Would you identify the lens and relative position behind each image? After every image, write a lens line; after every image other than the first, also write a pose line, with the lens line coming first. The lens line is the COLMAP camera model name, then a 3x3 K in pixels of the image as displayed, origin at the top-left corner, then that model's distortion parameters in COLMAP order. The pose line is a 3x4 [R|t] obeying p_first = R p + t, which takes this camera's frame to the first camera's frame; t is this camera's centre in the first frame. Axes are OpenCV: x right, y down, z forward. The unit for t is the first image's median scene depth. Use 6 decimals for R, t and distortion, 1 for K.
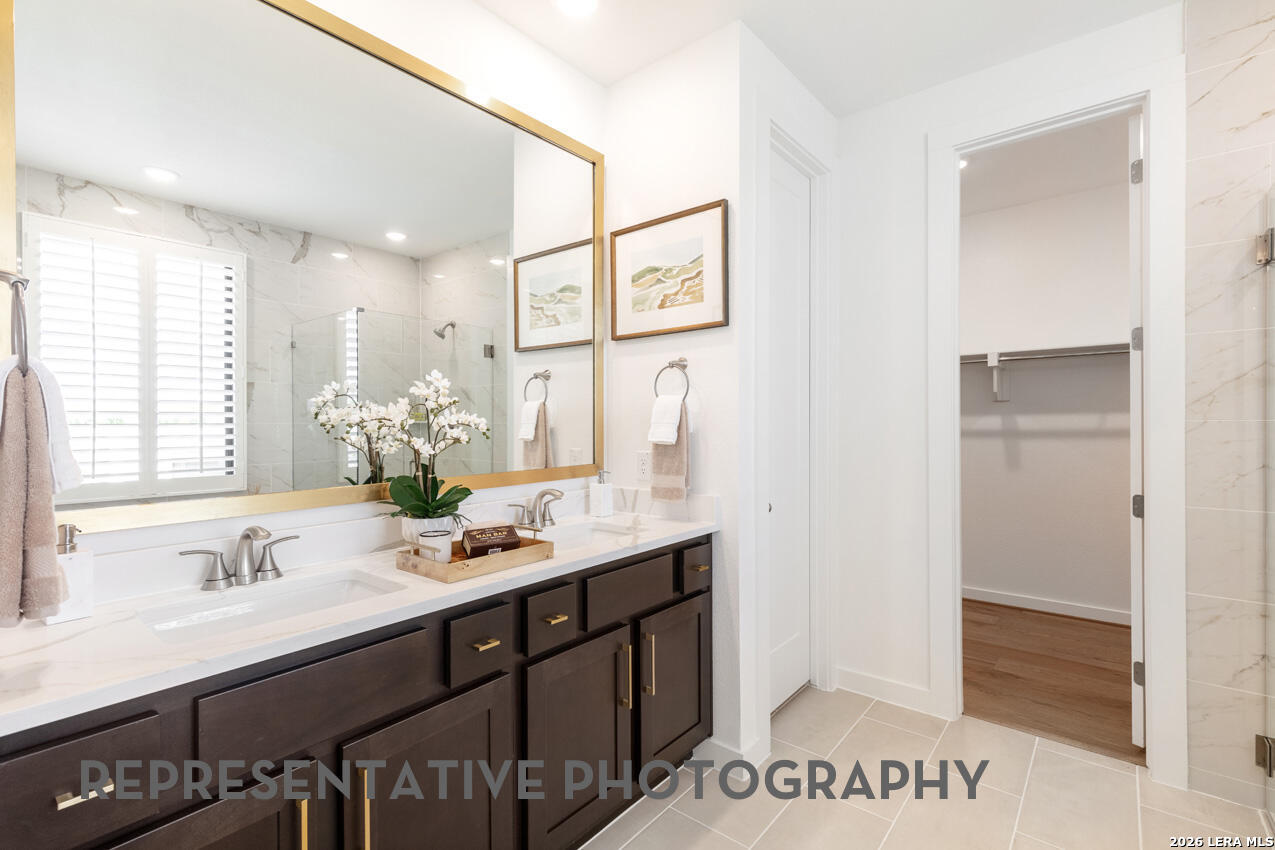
lens RADIAL K [[581.6, 0, 630.6], [0, 581.6, 426.7], [0, 0, 1]] dist [0.011317, -0.000463]
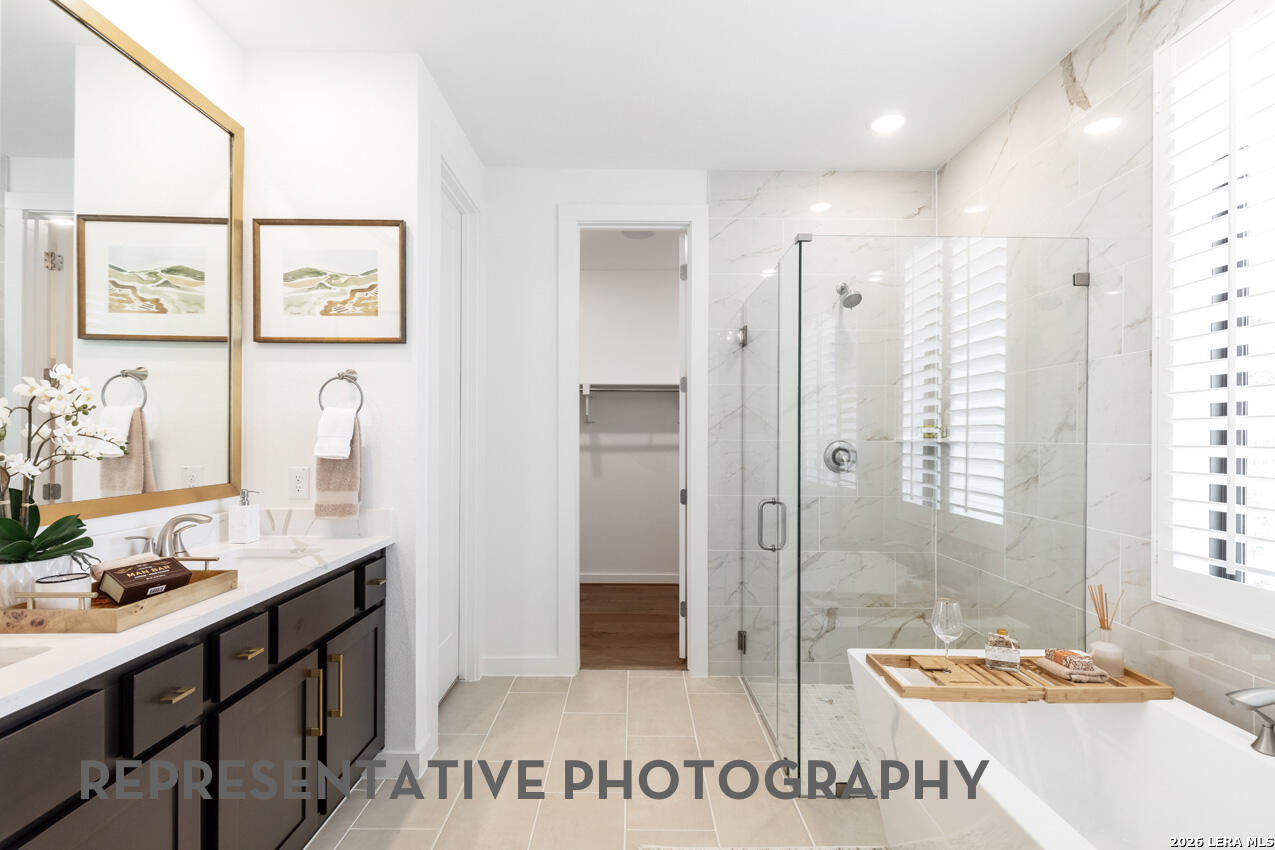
lens RADIAL K [[581.6, 0, 637.1], [0, 581.6, 435.8], [0, 0, 1]] dist [0.011317, -0.000463]
pose [[0.765480, 0.013697, 0.643314, -0.174045], [-0.007809, 0.999898, -0.011998, -0.000104], [-0.643413, 0.004161, 0.765508, -0.052757]]
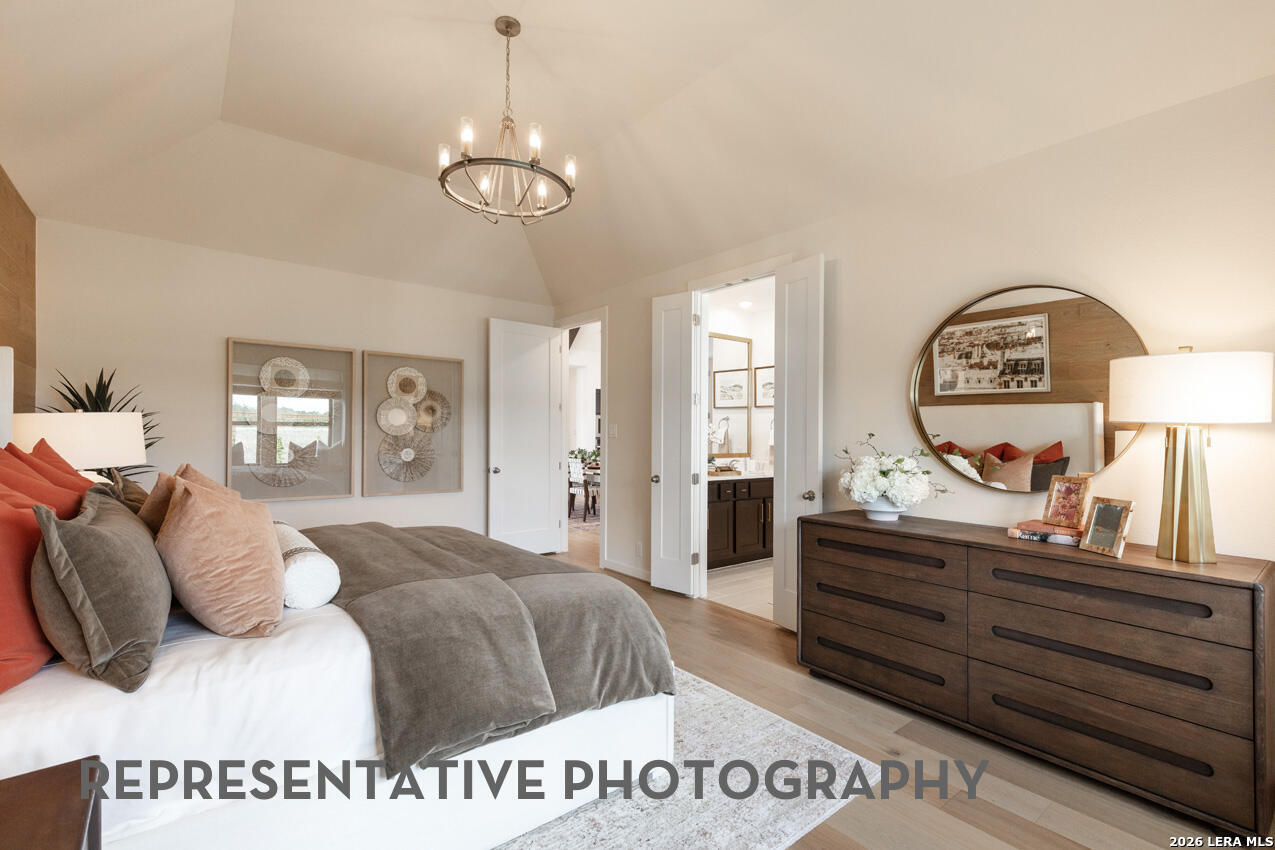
lens RADIAL K [[581.6, 0, 635.2], [0, 581.6, 427.4], [0, 0, 1]] dist [0.011317, -0.000463]
pose [[0.979863, 0.007348, -0.199534, -0.040369], [-0.009849, 0.999885, -0.011540, -0.020605], [0.199427, 0.013273, 0.979823, -1.987131]]
